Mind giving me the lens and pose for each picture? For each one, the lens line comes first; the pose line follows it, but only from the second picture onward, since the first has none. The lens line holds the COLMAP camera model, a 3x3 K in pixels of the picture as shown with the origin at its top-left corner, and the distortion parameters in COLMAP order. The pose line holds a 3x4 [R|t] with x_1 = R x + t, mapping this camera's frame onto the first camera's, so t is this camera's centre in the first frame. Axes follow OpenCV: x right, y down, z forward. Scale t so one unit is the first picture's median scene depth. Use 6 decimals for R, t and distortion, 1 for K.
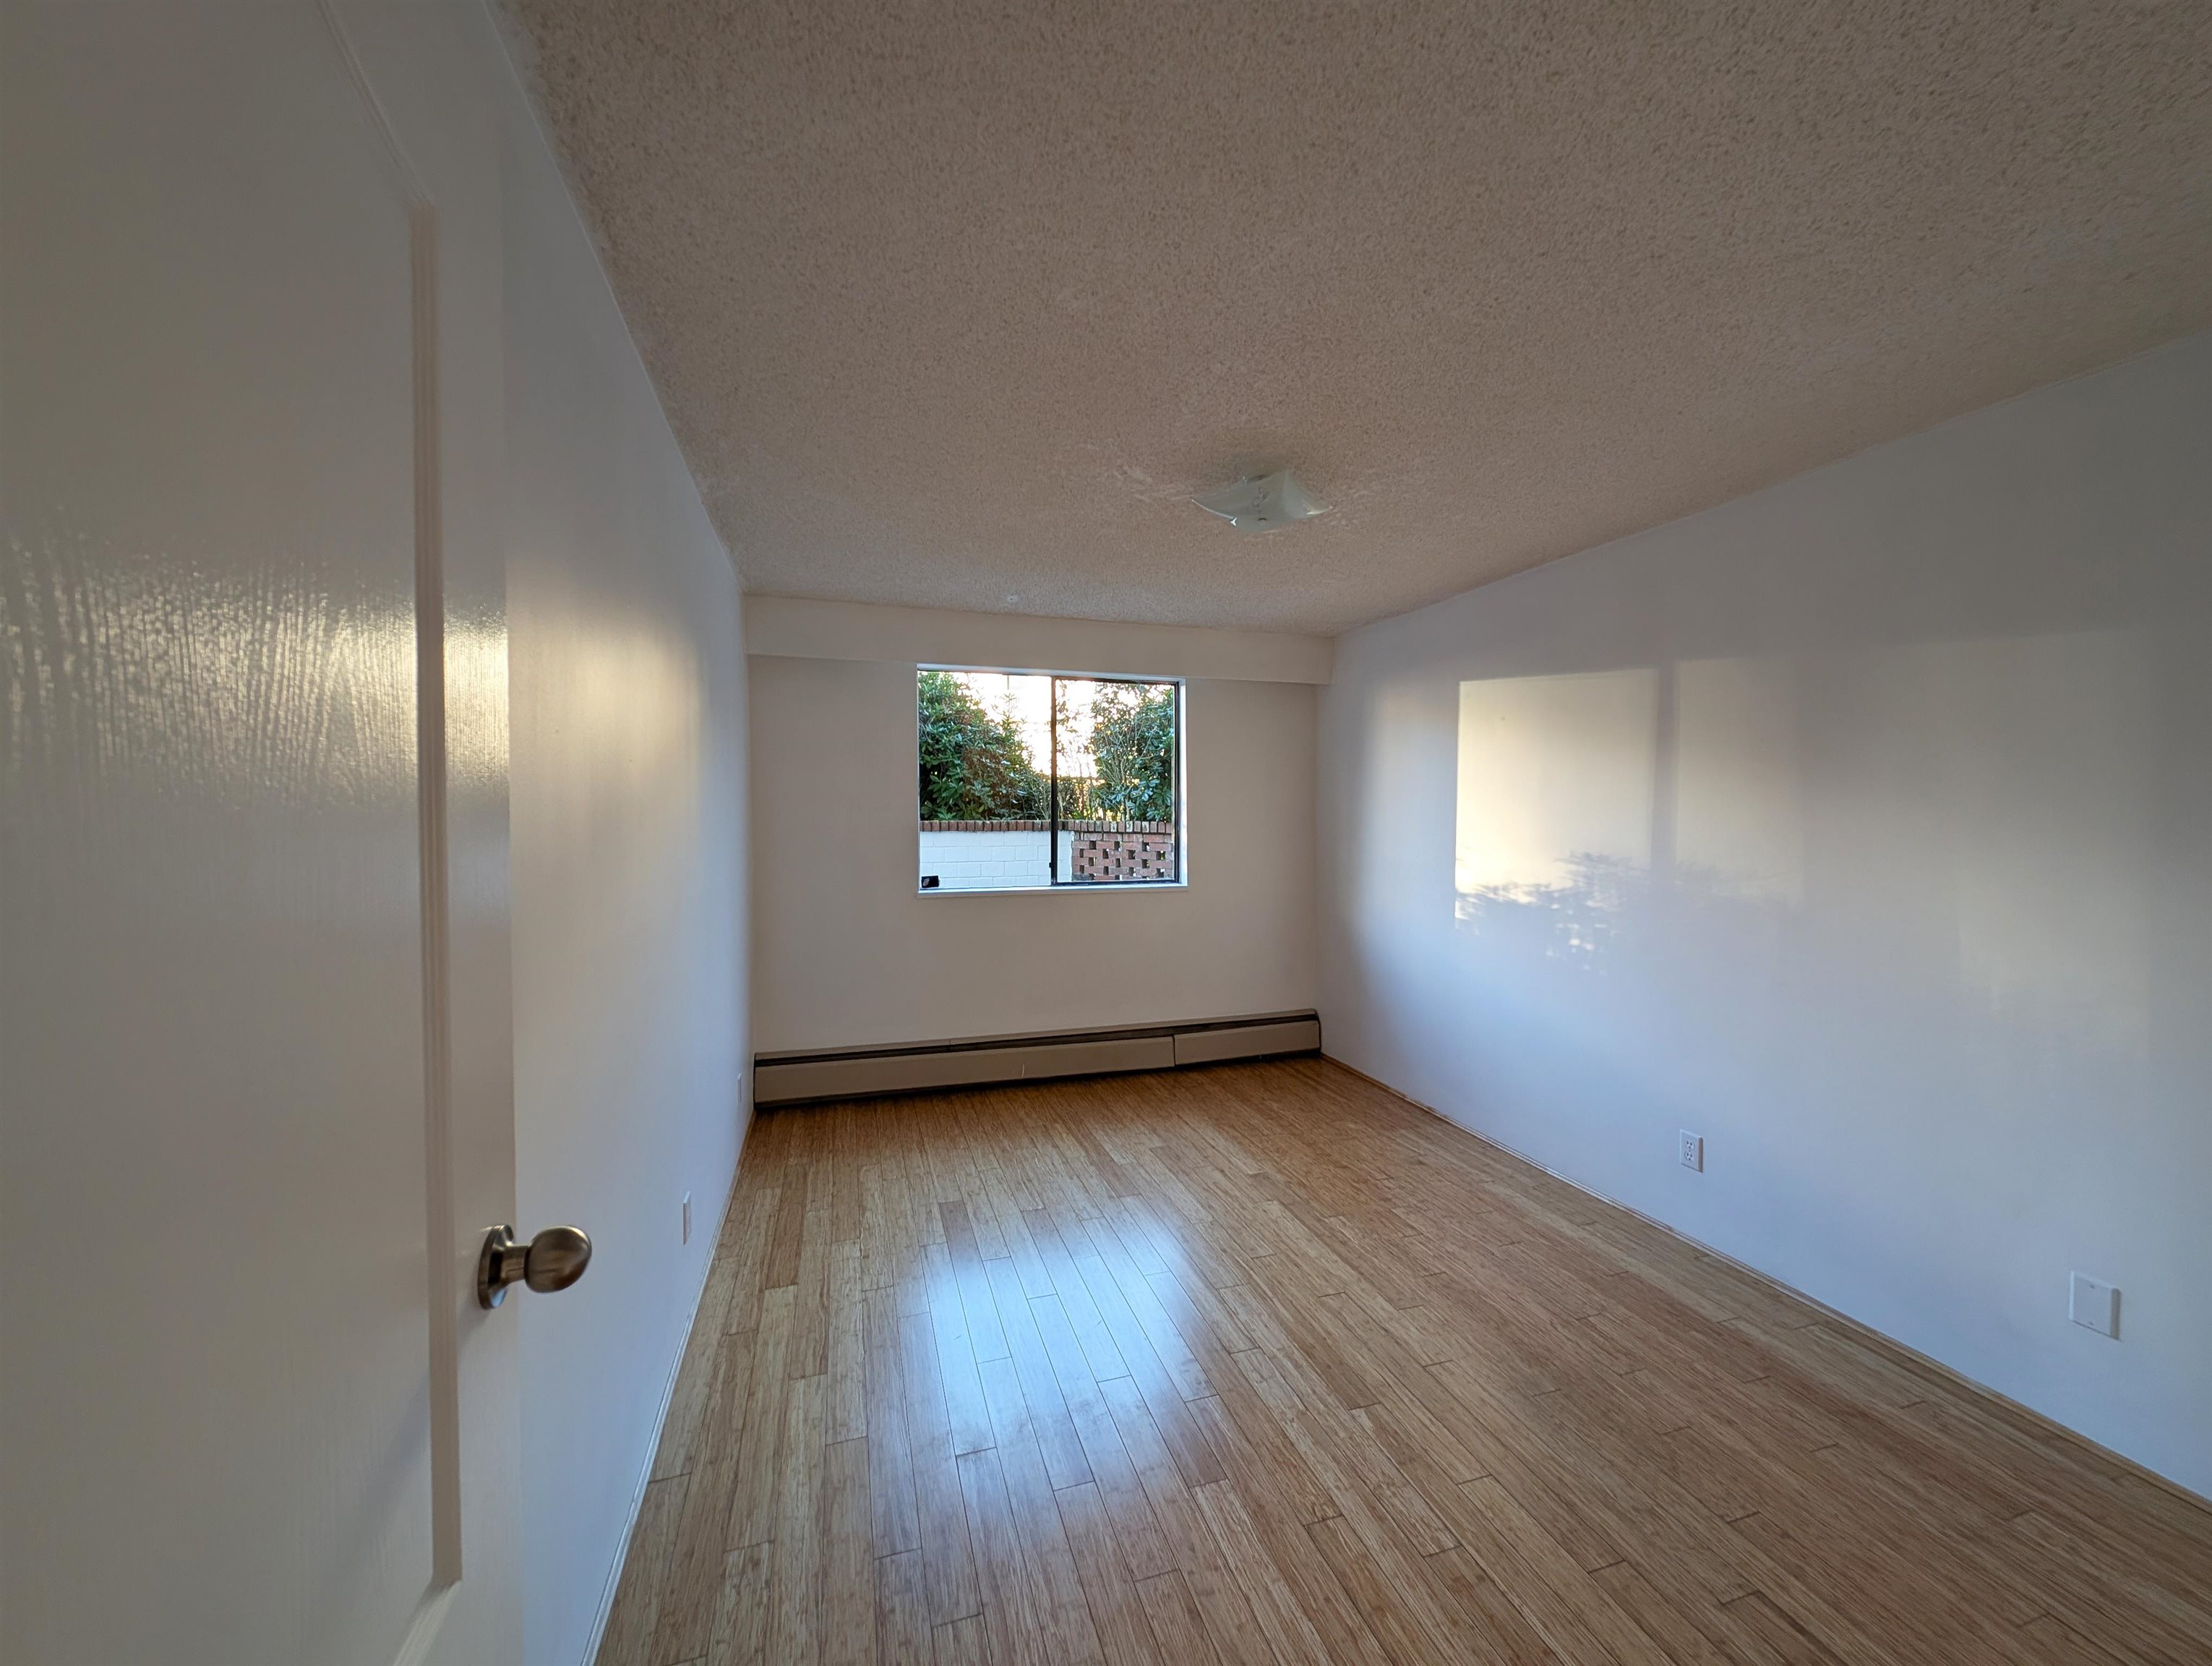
lens RADIAL K [[832.0, 0, 1103.5], [0, 832.0, 833.3], [0, 0, 1]] dist [0.002248, -0.000220]
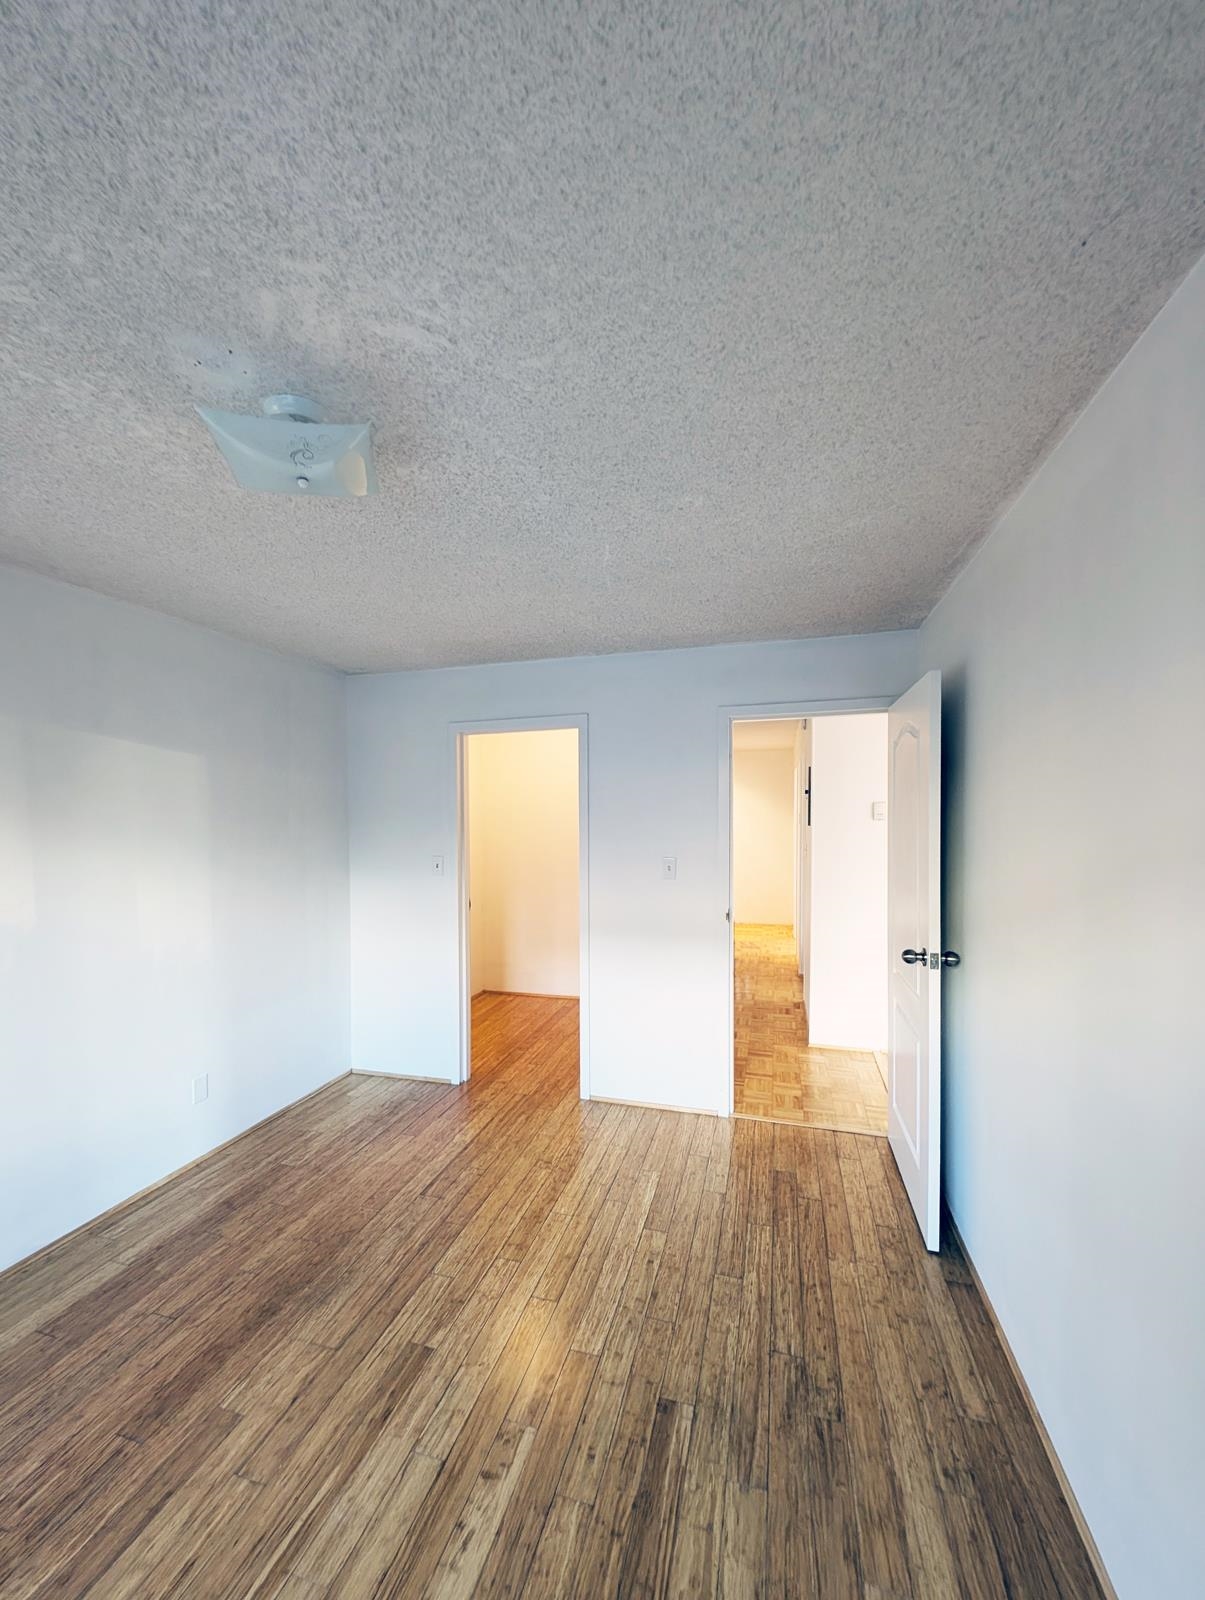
lens RADIAL K [[601.7, 0, 598.9], [0, 601.7, 804.1], [0, 0, 1]] dist [0.002248, -0.000220]
pose [[-0.827142, 0.015542, 0.561778, -0.501911], [0.016679, 0.999856, -0.003104, -0.108263], [-0.561745, 0.006803, -0.827282, 1.991362]]
